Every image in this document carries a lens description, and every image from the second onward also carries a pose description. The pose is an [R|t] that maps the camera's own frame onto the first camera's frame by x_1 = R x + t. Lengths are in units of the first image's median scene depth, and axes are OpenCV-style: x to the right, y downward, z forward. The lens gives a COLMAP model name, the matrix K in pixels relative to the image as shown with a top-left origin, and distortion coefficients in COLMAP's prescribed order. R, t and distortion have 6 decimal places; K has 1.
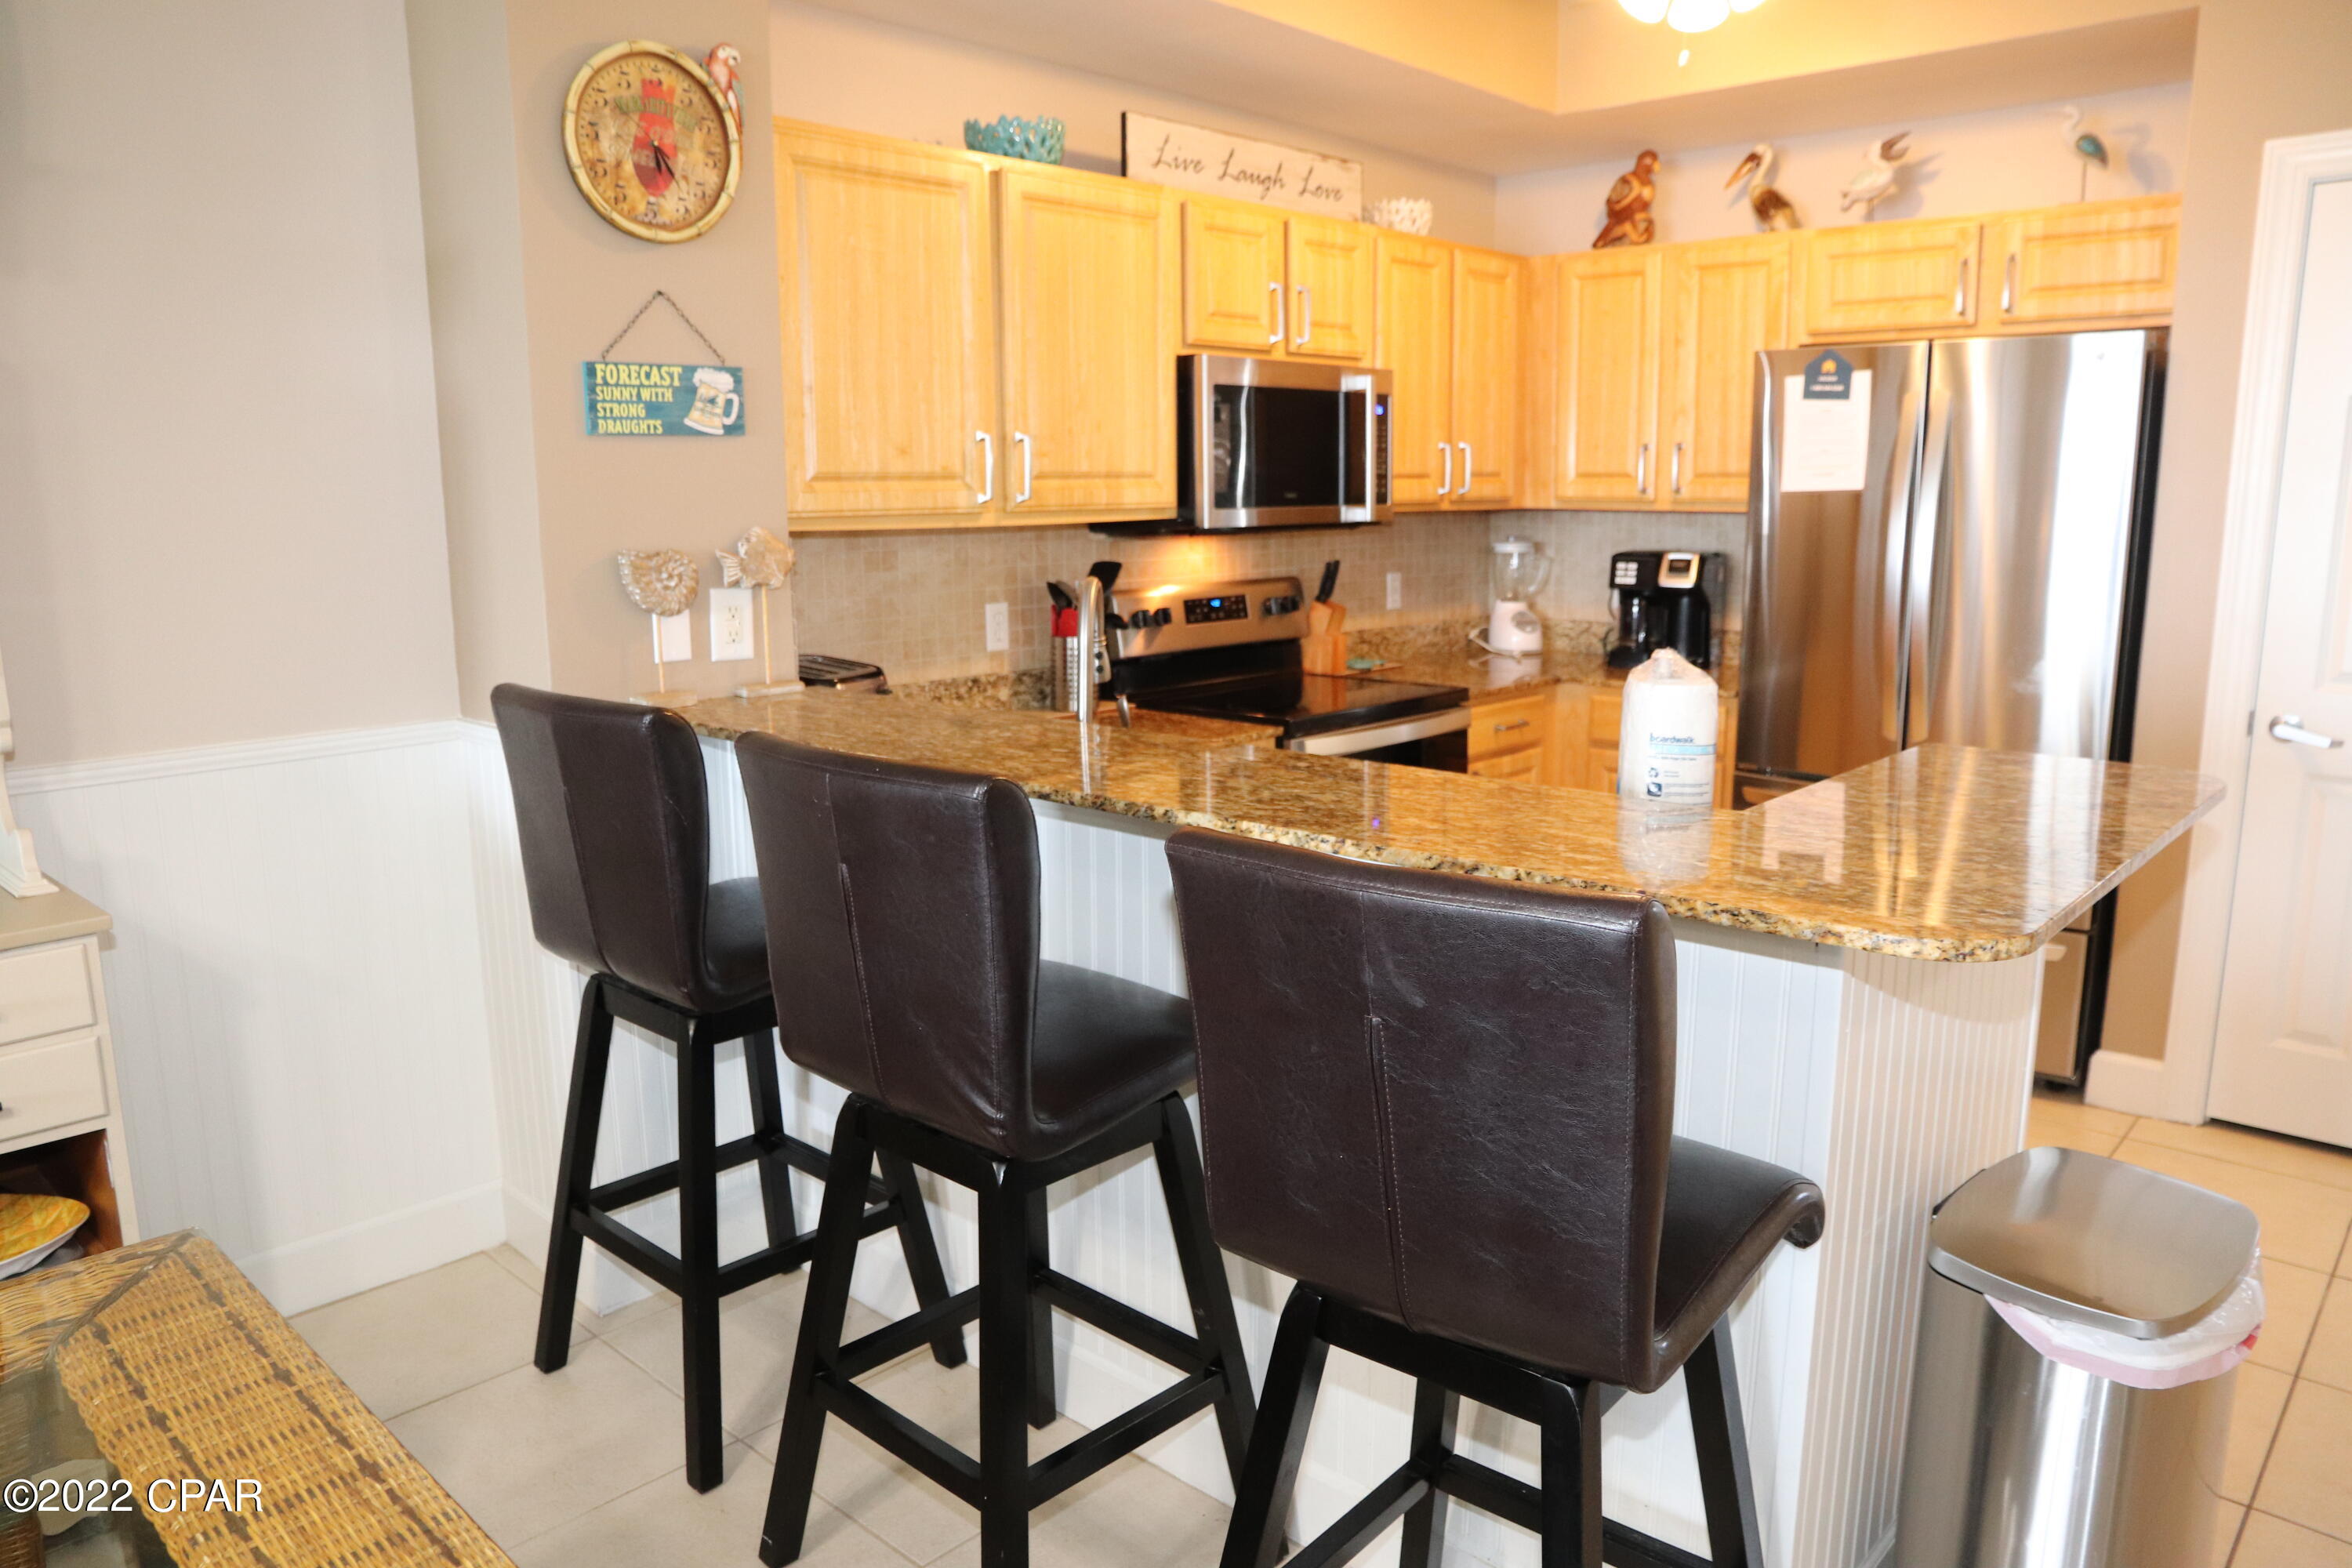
lens RADIAL K [[1618.2, 0, 1173.2], [0, 1618.2, 790.1], [0, 0, 1]] dist [-0.111192, 0.082256]
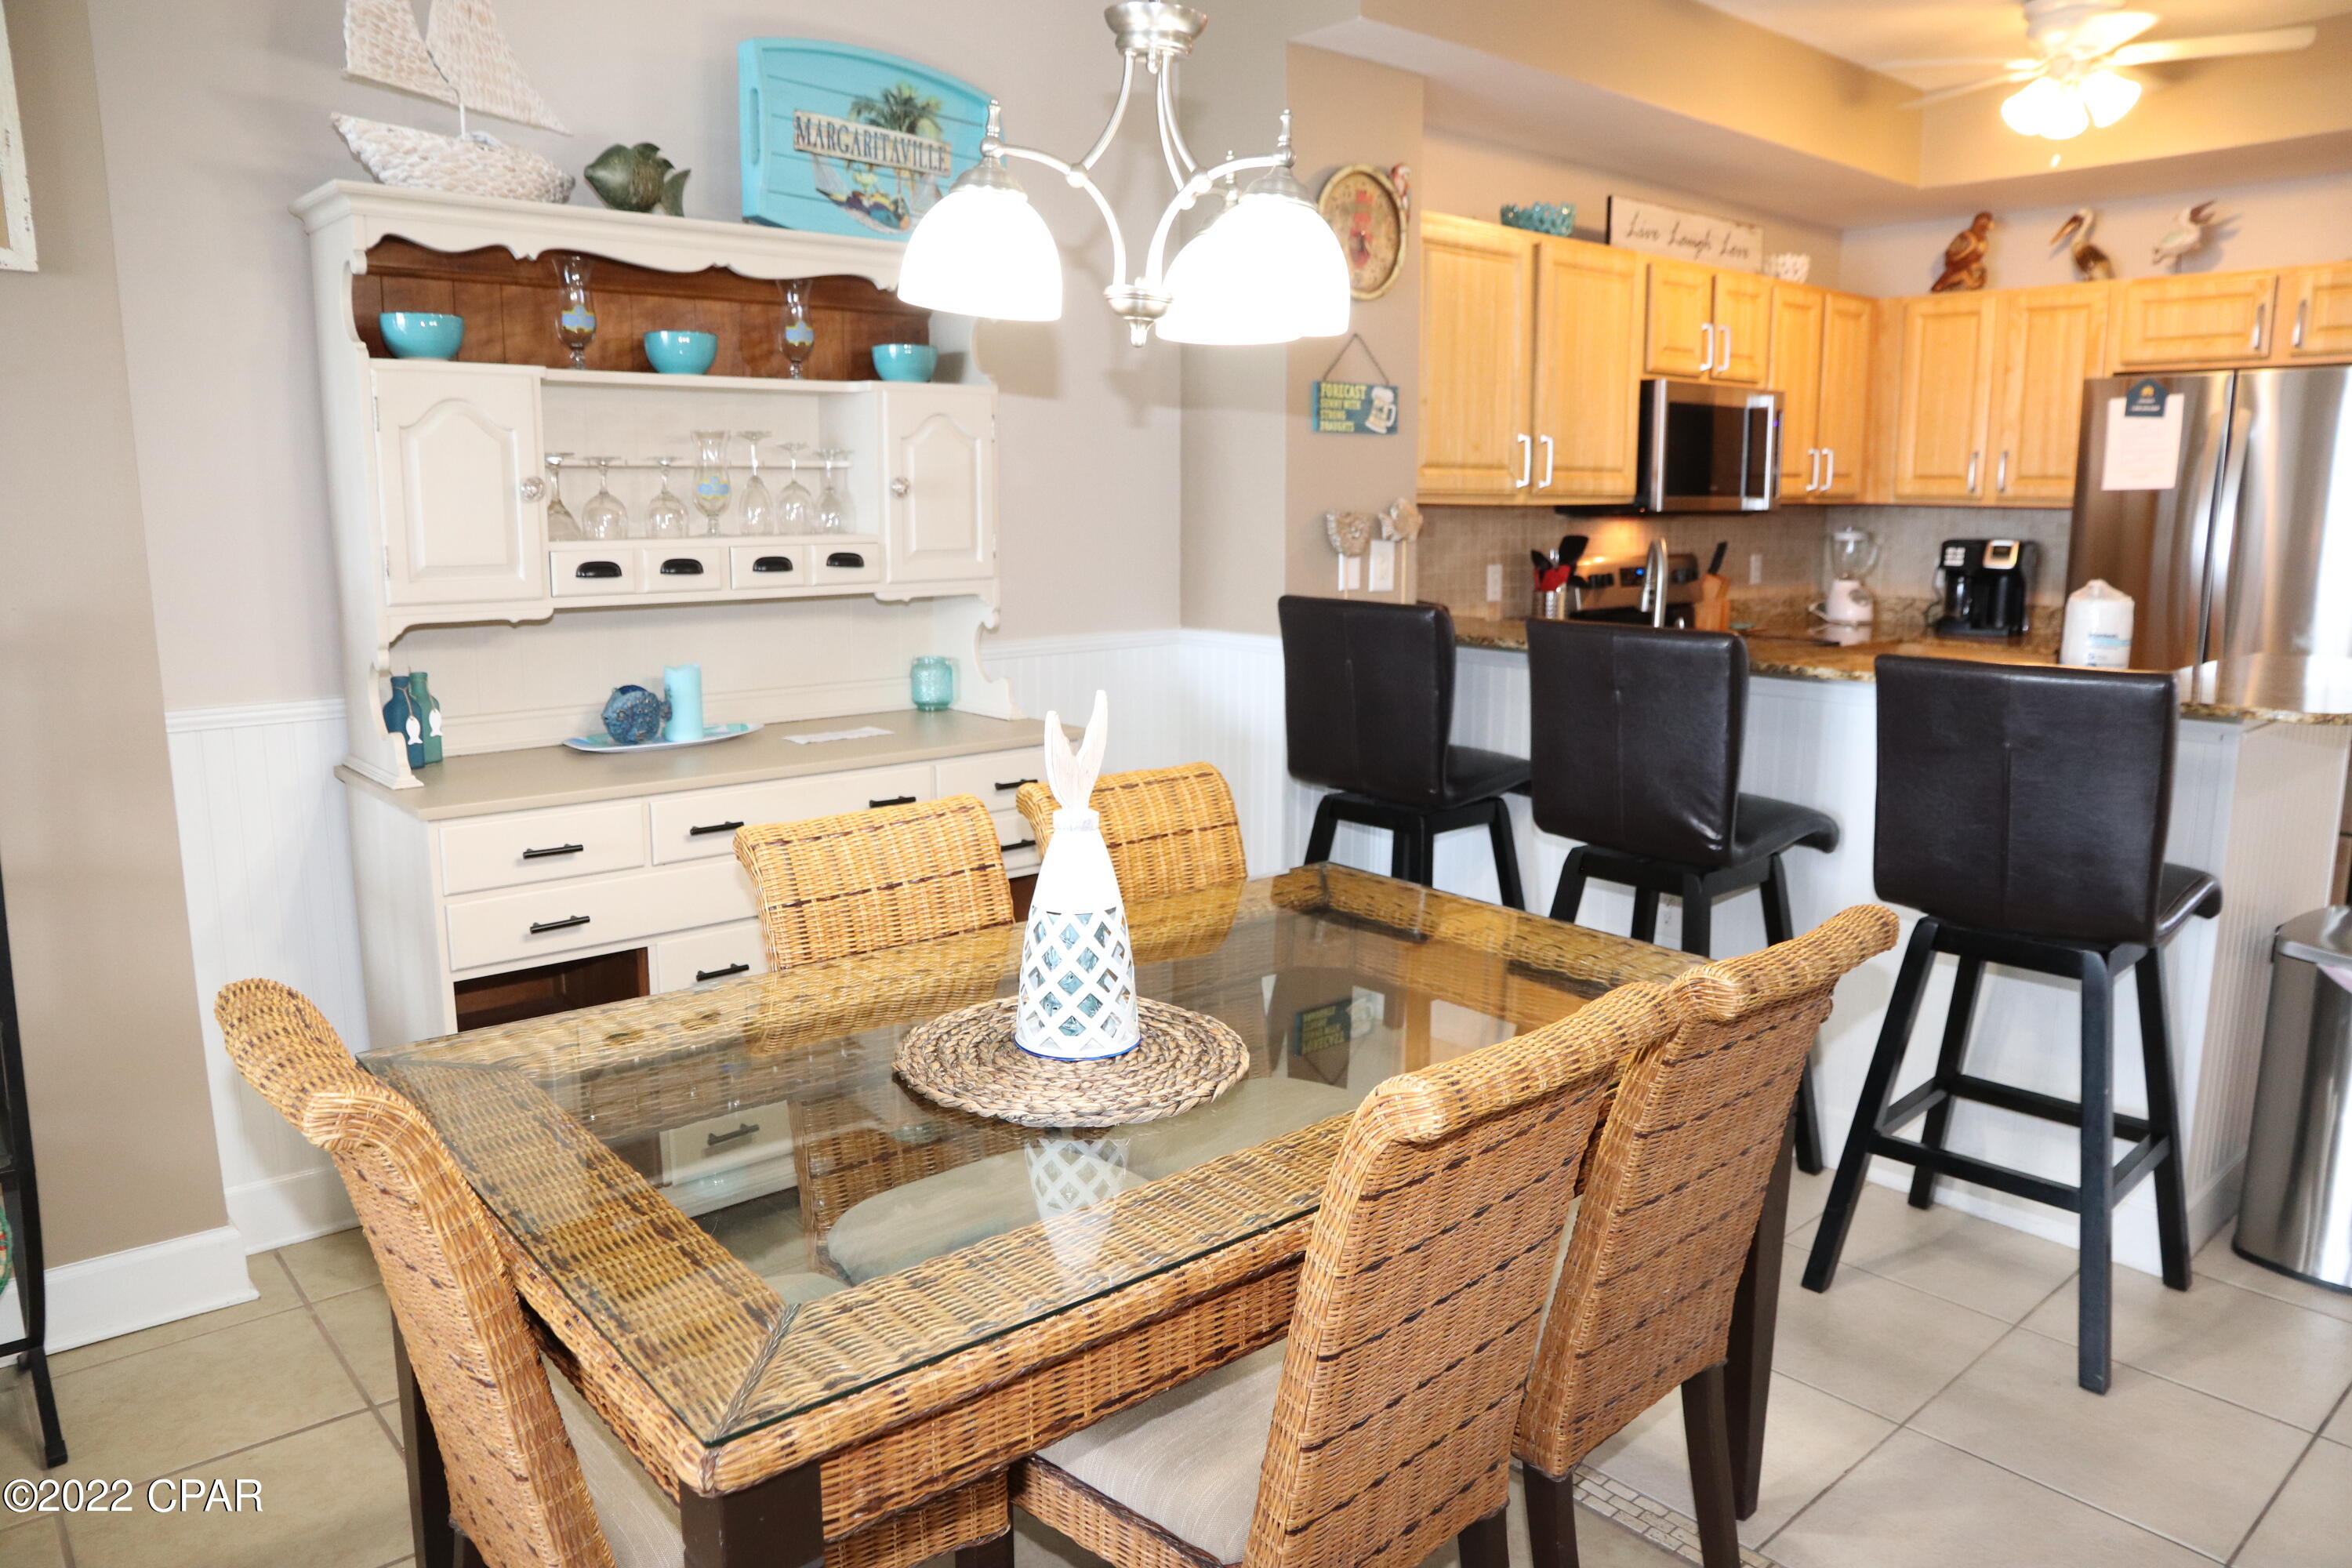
lens RADIAL K [[1618.2, 0, 1185.6], [0, 1618.2, 794.5], [0, 0, 1]] dist [-0.111192, 0.082256]
pose [[0.994951, 0.026898, -0.096688, -0.218555], [-0.026909, 0.999637, 0.001195, 0.073704], [0.096685, 0.001413, 0.995314, -0.318686]]
